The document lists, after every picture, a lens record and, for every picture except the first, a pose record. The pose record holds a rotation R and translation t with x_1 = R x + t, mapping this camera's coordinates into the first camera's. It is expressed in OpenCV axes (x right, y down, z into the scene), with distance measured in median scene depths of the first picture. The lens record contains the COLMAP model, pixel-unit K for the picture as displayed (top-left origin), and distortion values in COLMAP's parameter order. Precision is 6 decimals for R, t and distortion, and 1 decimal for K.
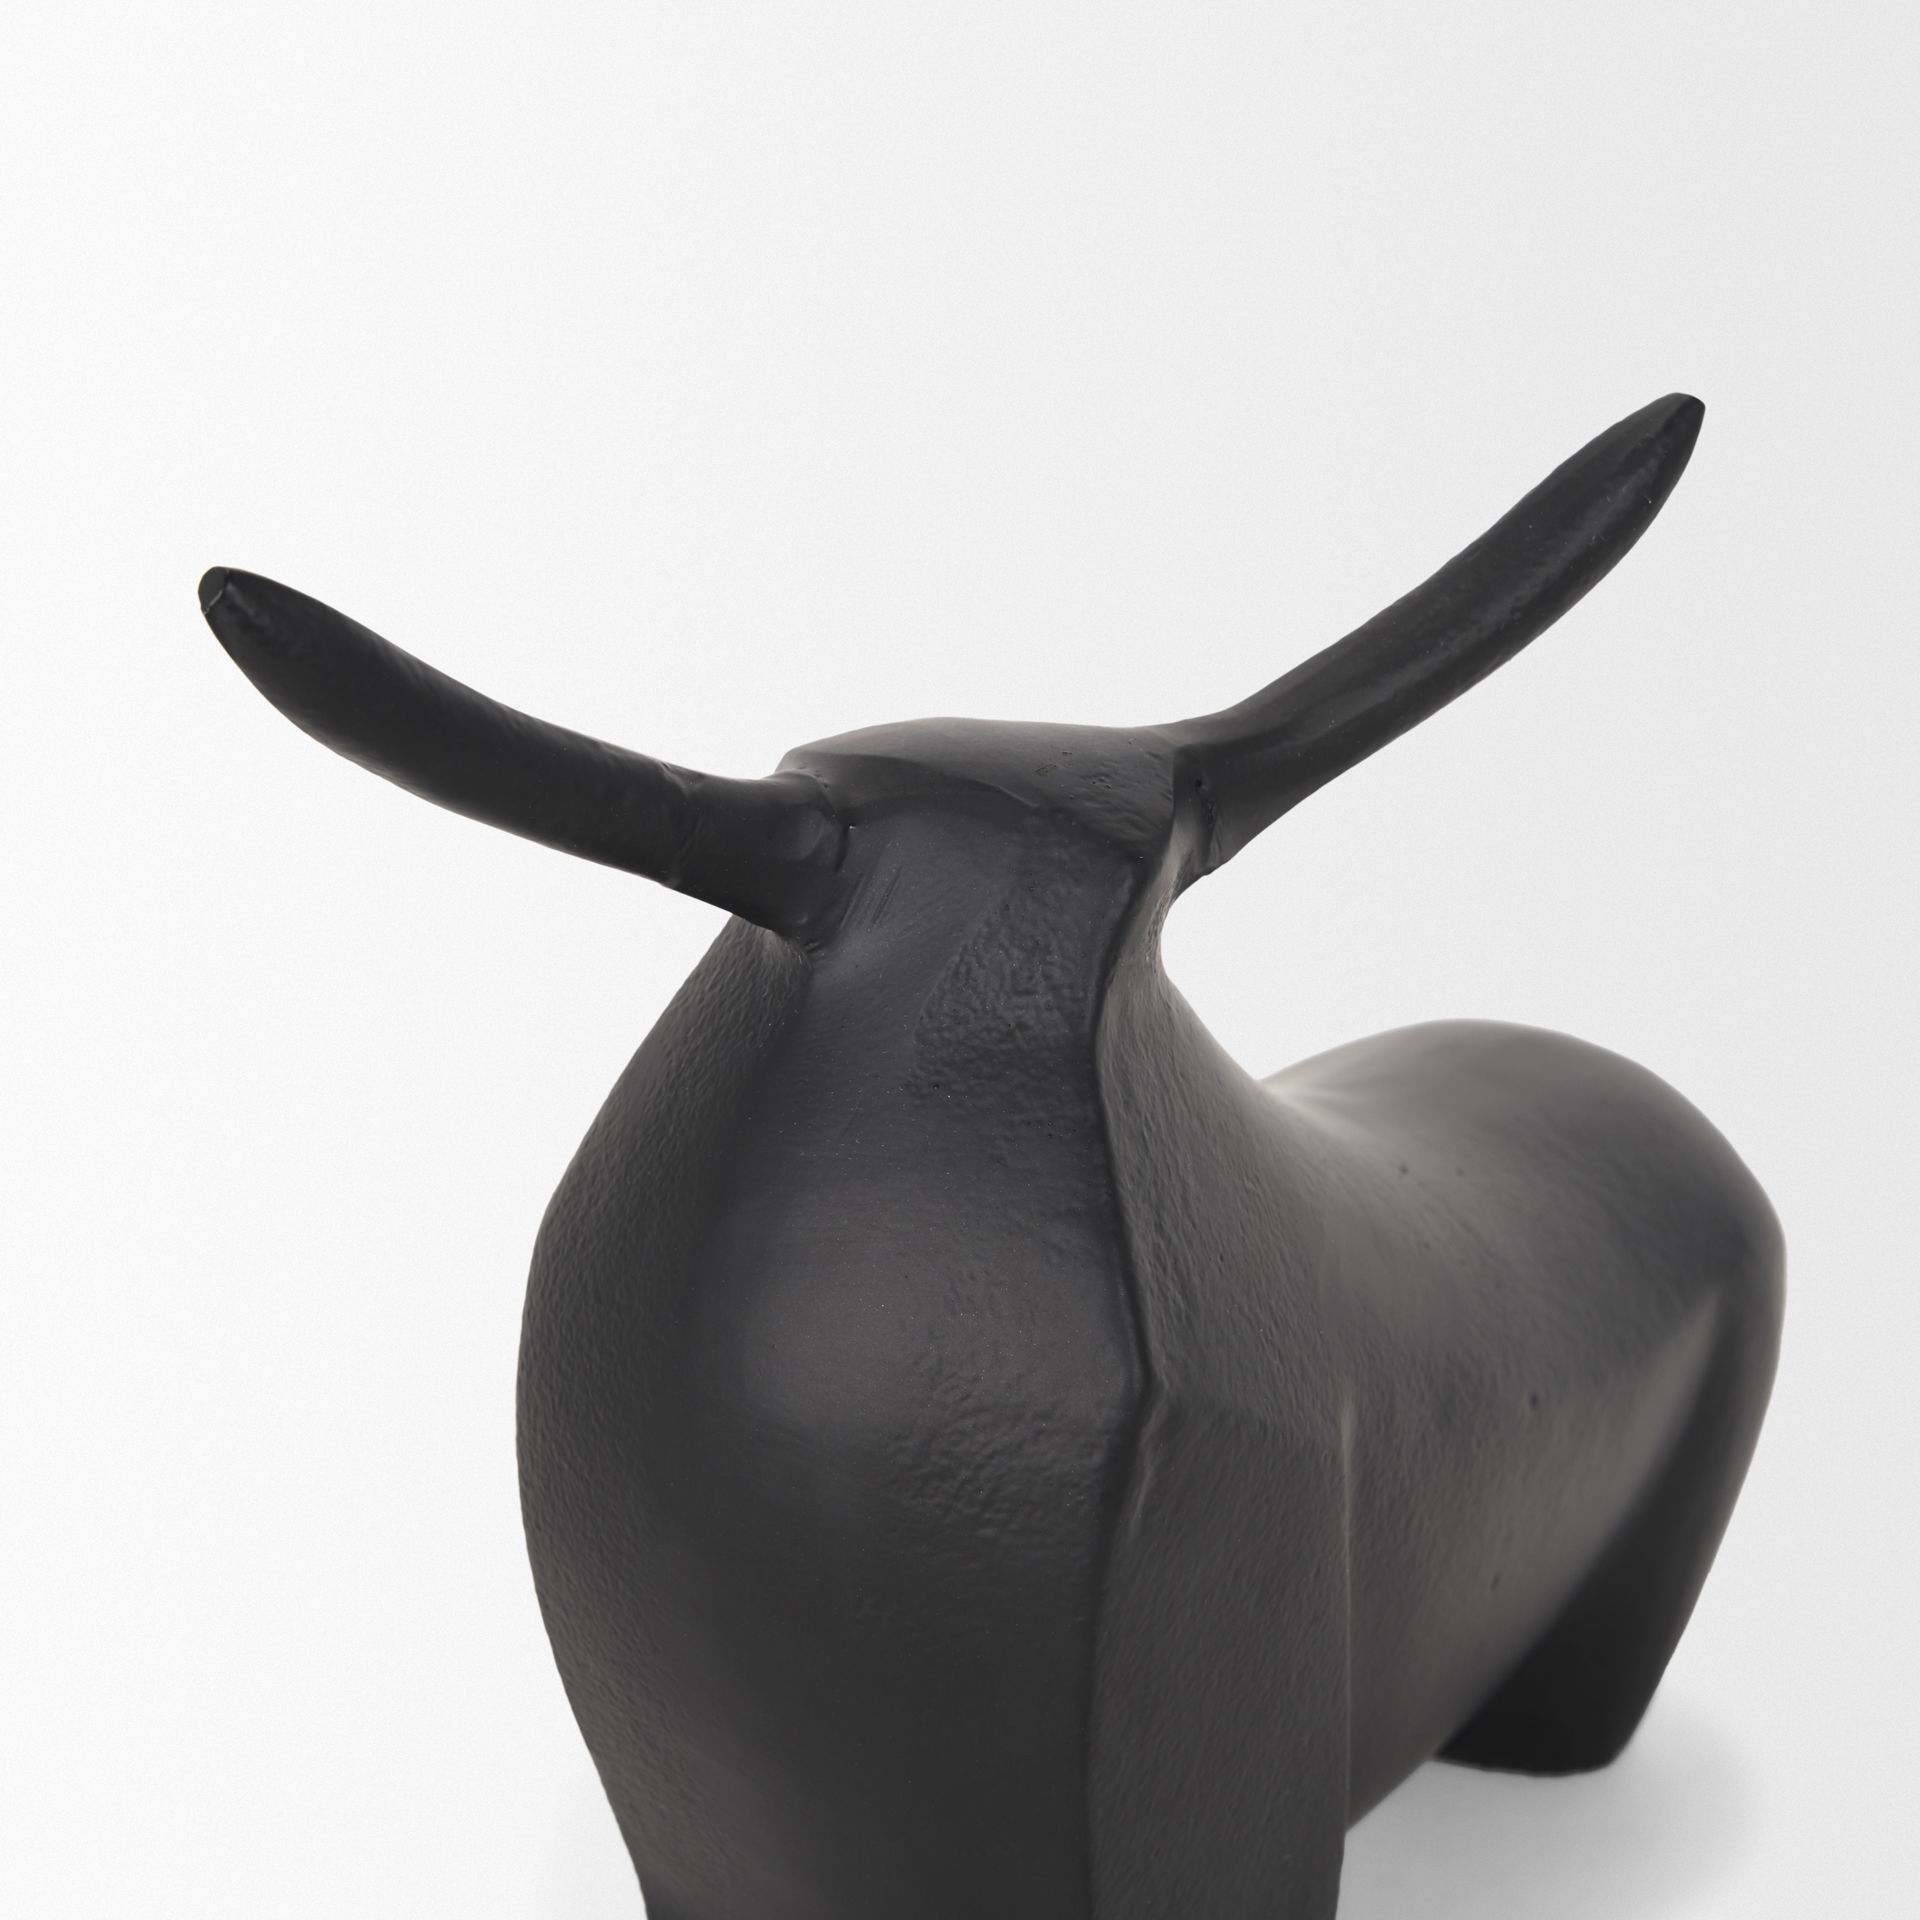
lens RADIAL K [[6055.9, 0, 960.0], [0, 6055.9, 960.0], [0, 0, 1]] dist [-0.098163, 1.053420]
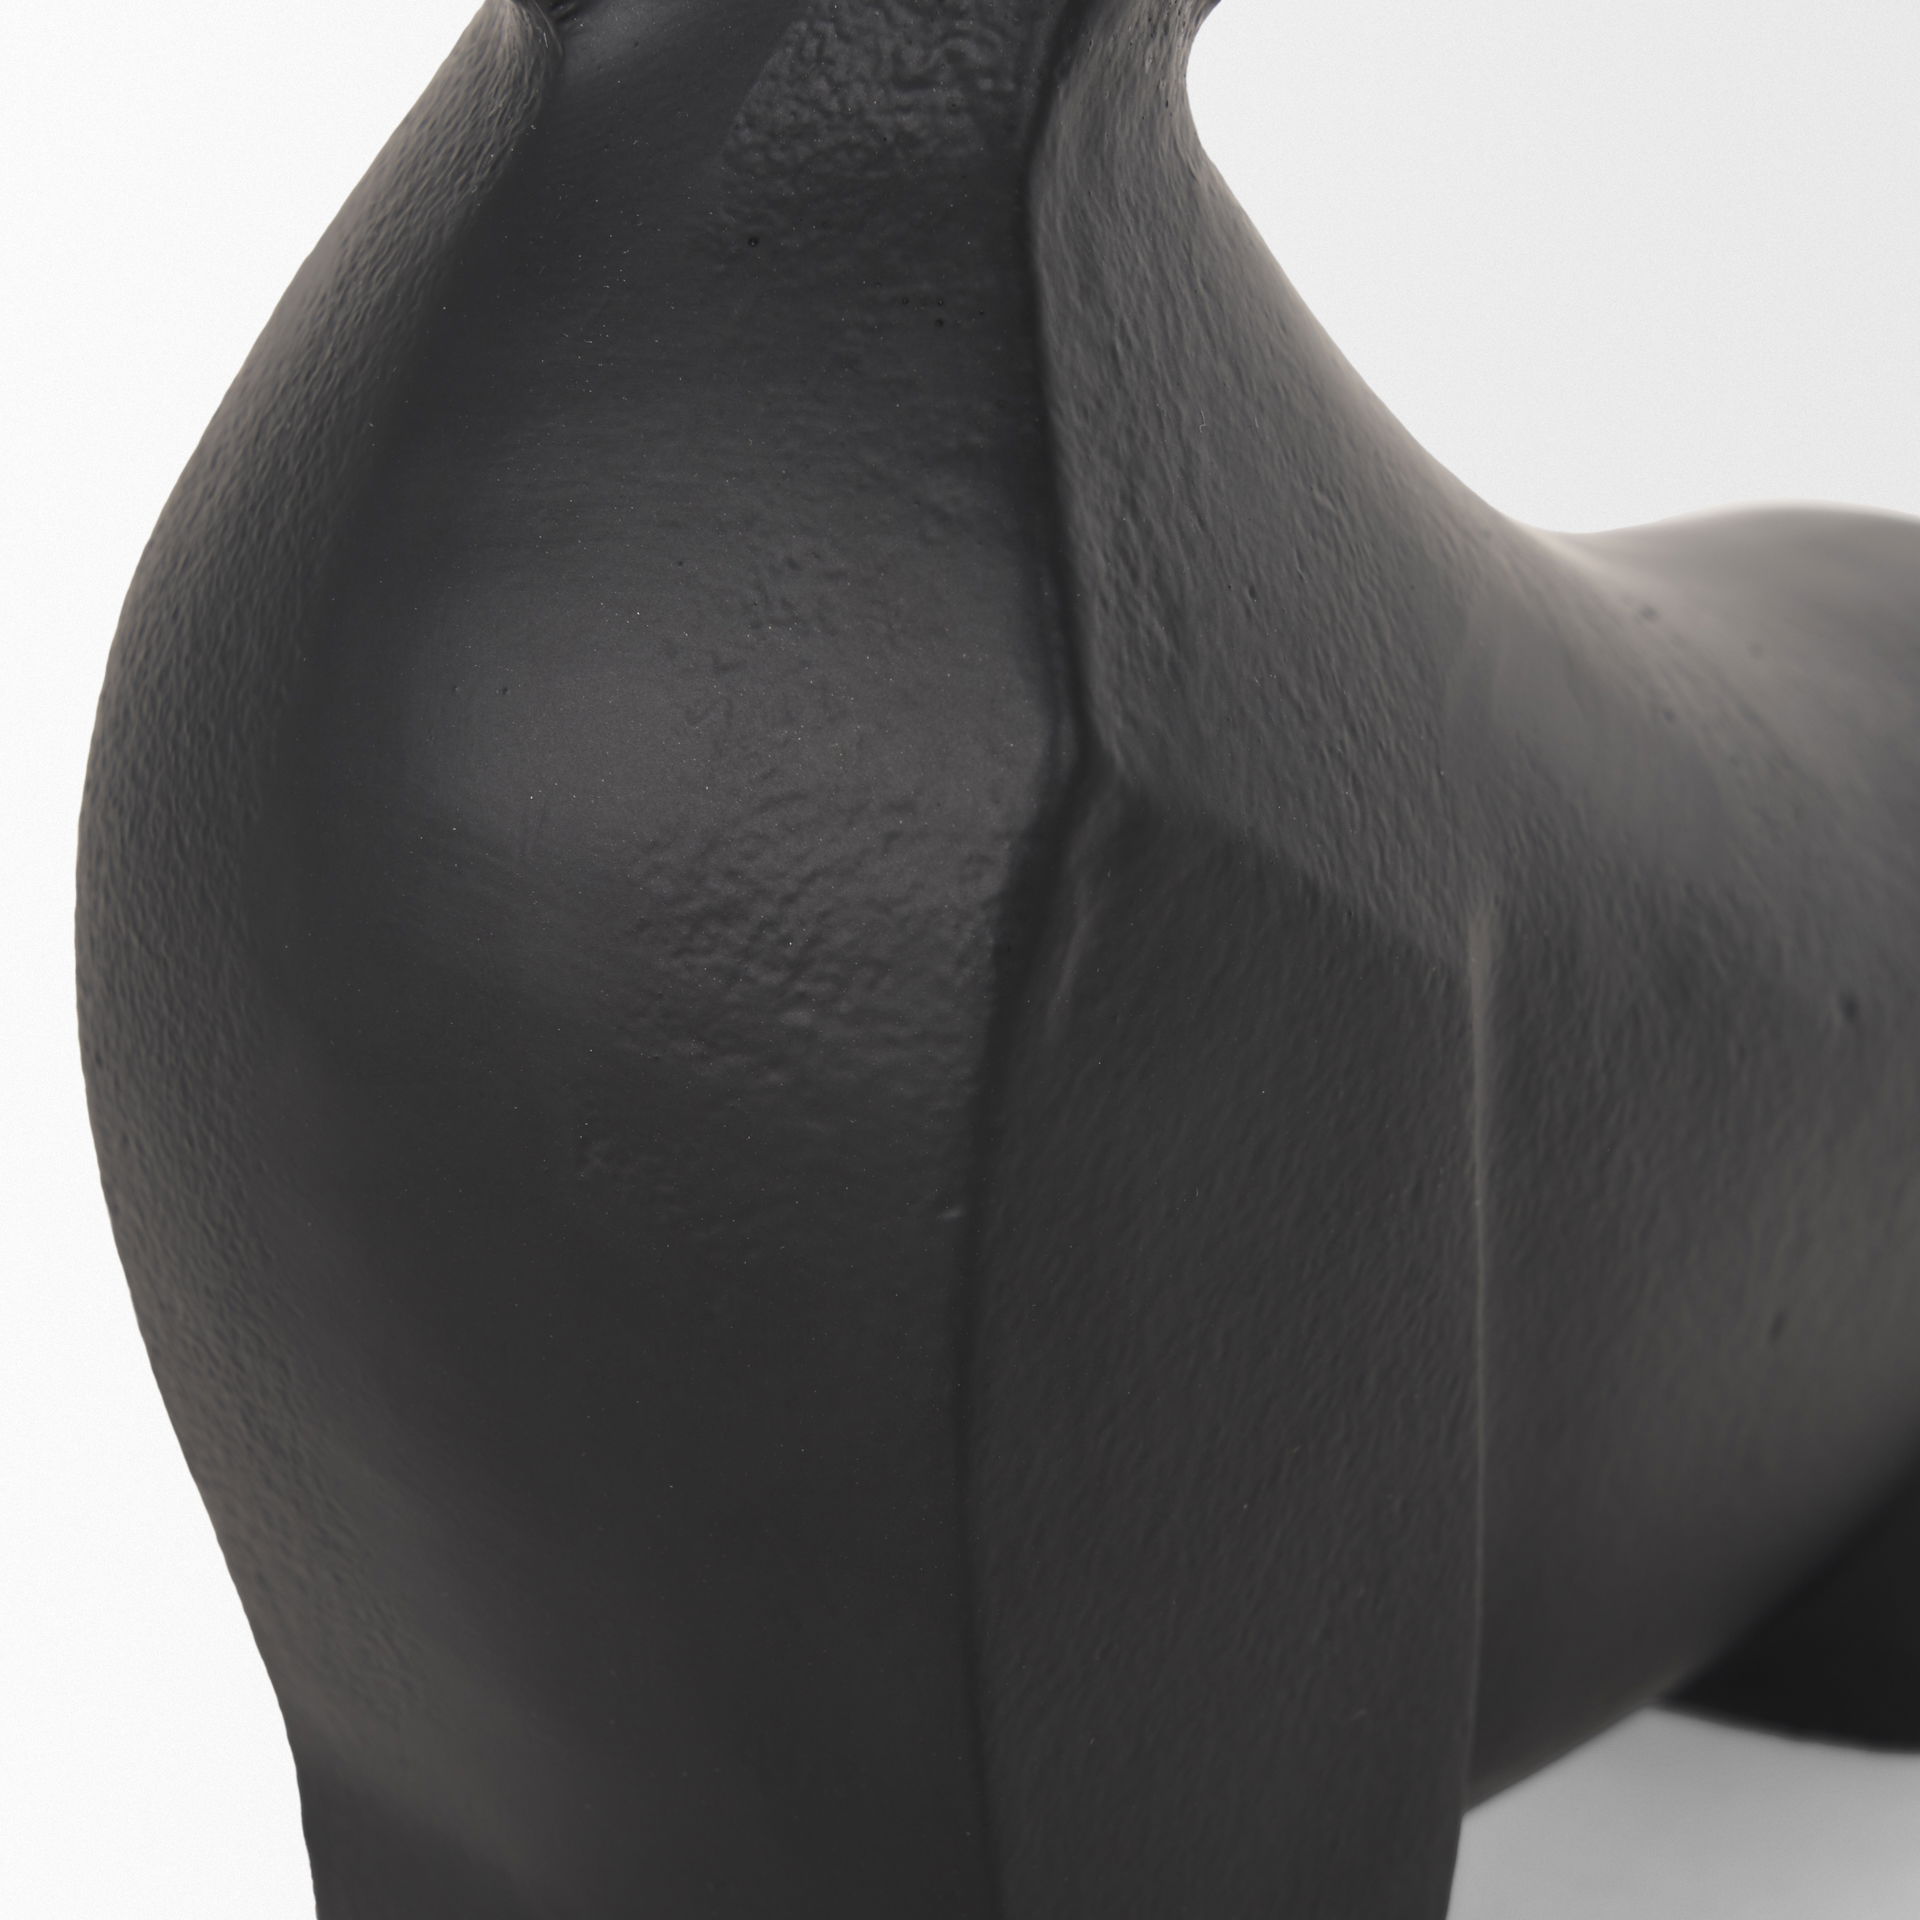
lens RADIAL K [[7873.6, 0, 960.0], [0, 7873.6, 960.0], [0, 0, 1]] dist [-0.091966, 0.740429]
pose [[0.996125, 0.047103, -0.074273, 0.071729], [-0.050381, 0.997809, -0.042885, 0.115897], [0.072090, 0.046461, 0.996315, 0.253431]]
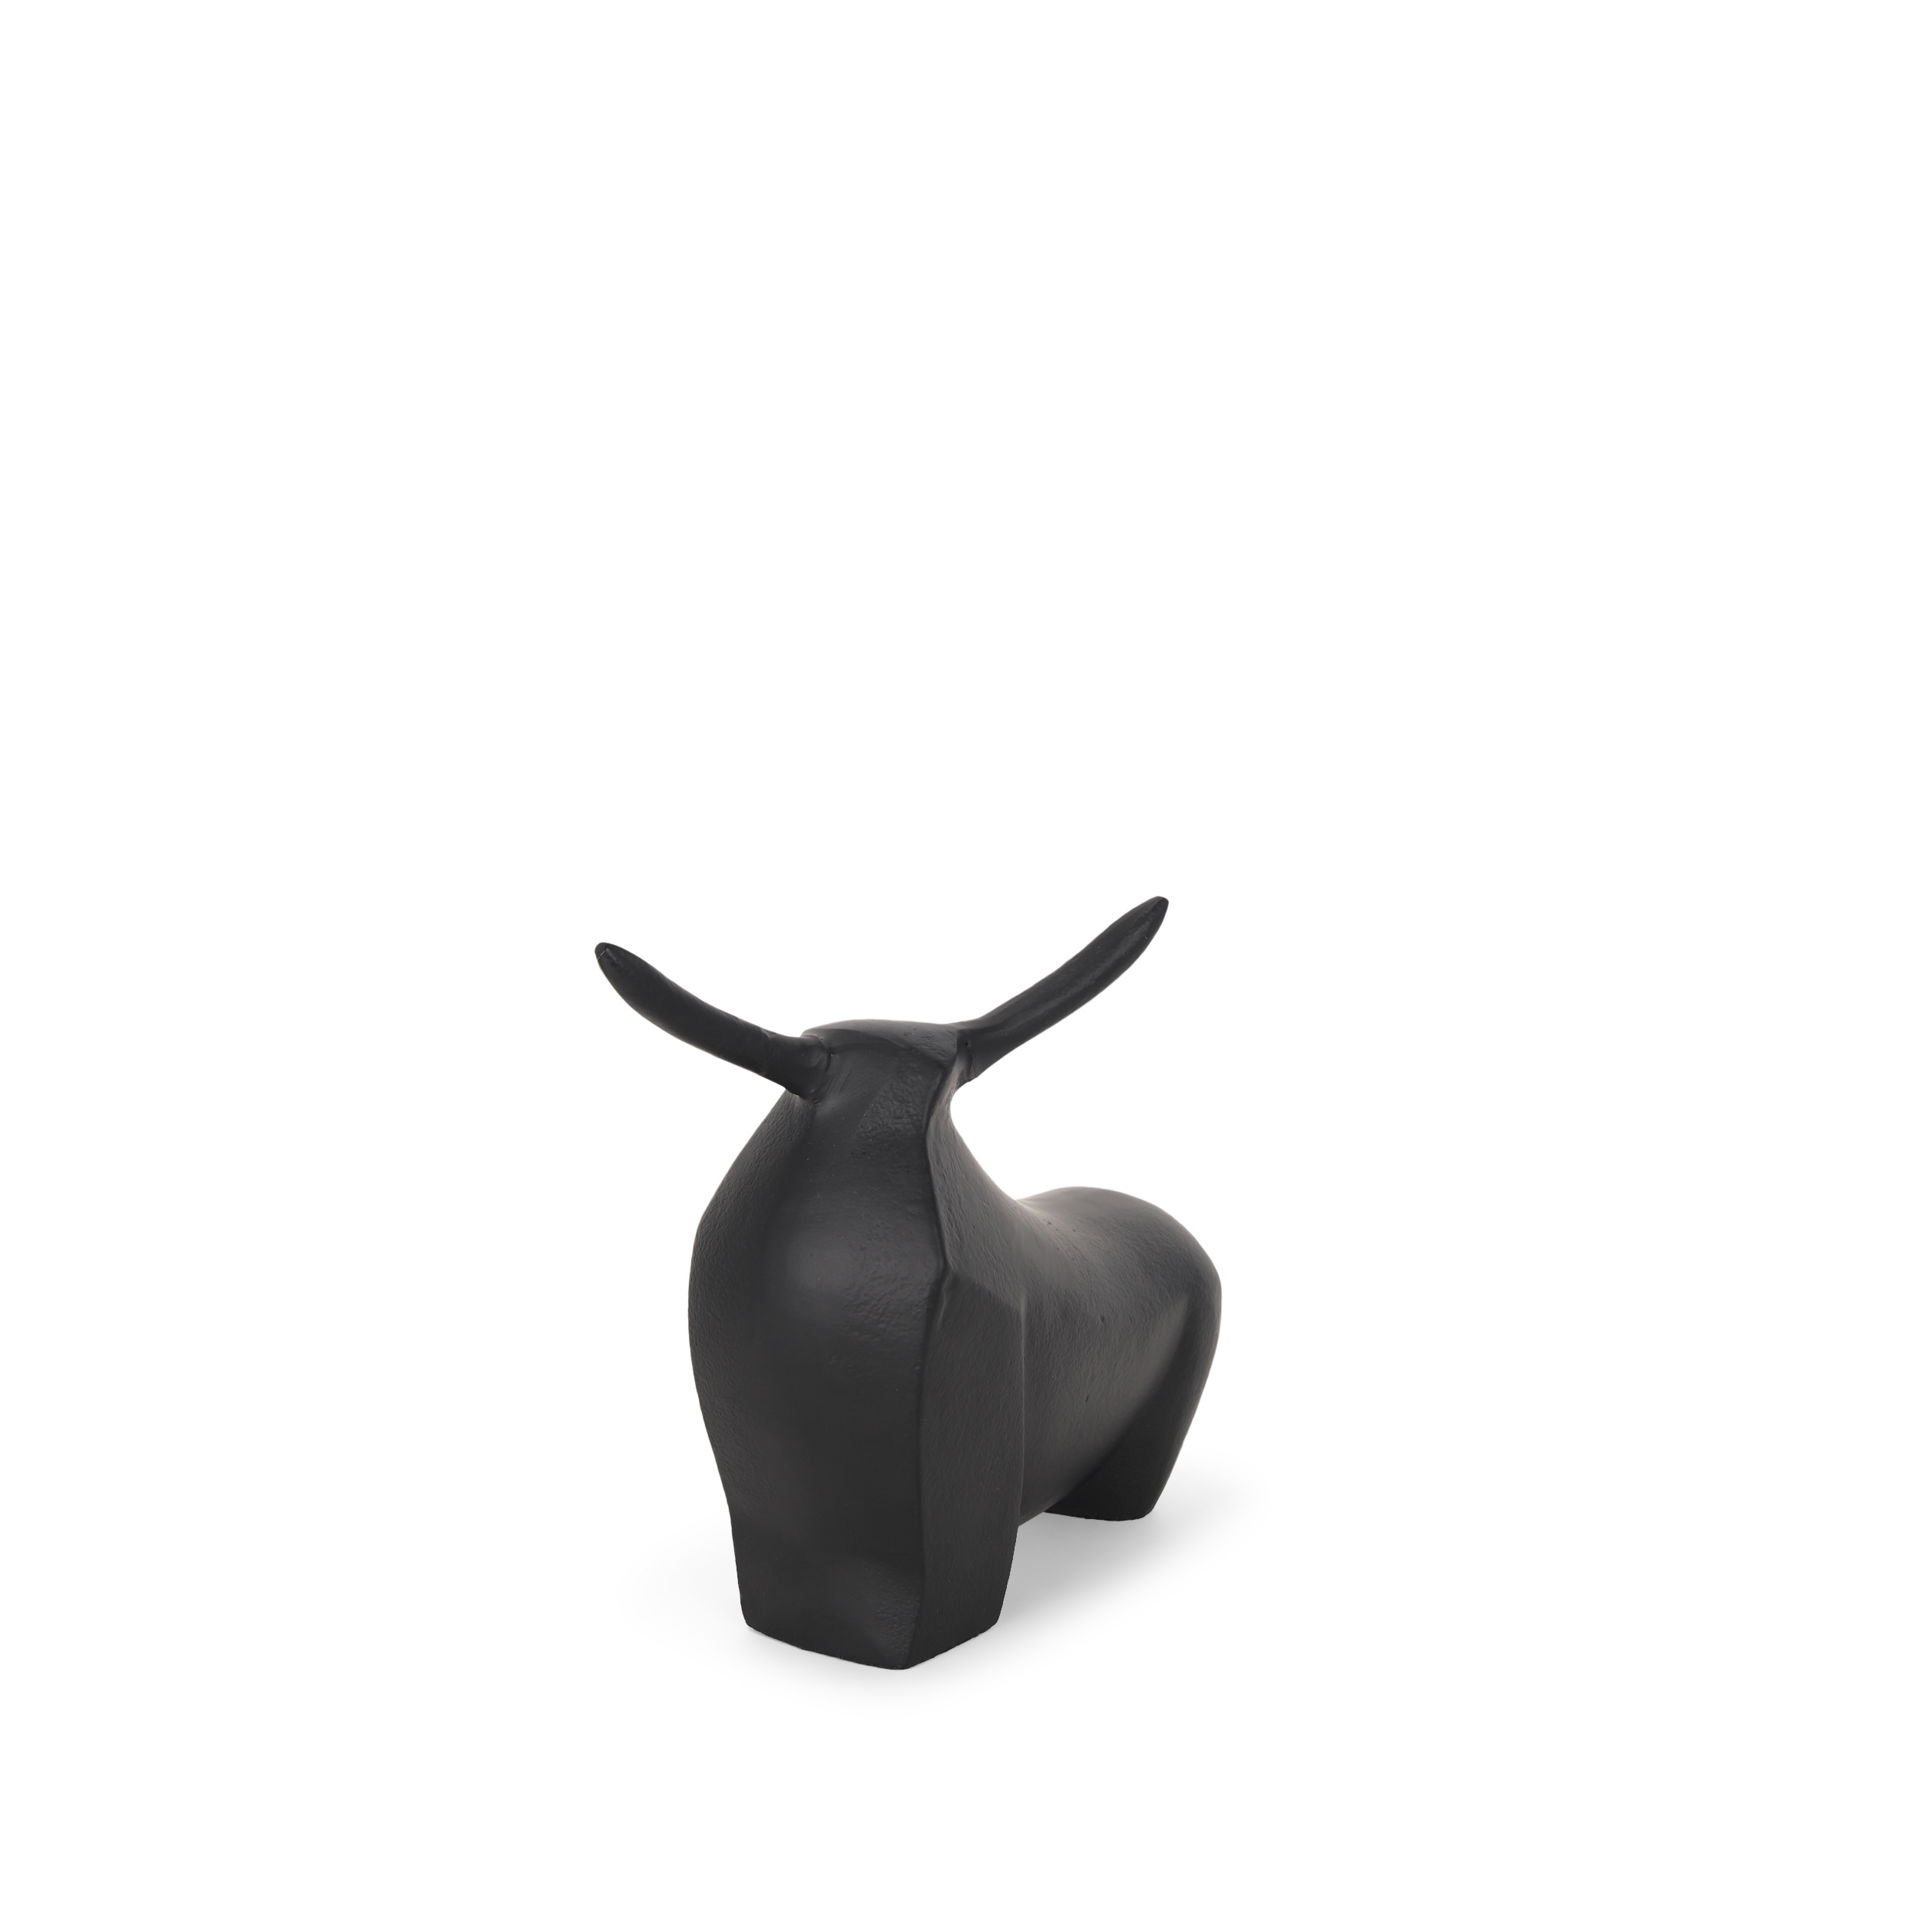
lens RADIAL K [[5636.0, 0, 960.0], [0, 5636.0, 960.0], [0, 0, 1]] dist [0.016555, 0.570712]
pose [[0.999031, 0.015117, 0.041341, -0.061656], [-0.010264, 0.993290, -0.115195, 0.208296], [-0.042805, 0.114659, 0.992482, -1.351753]]
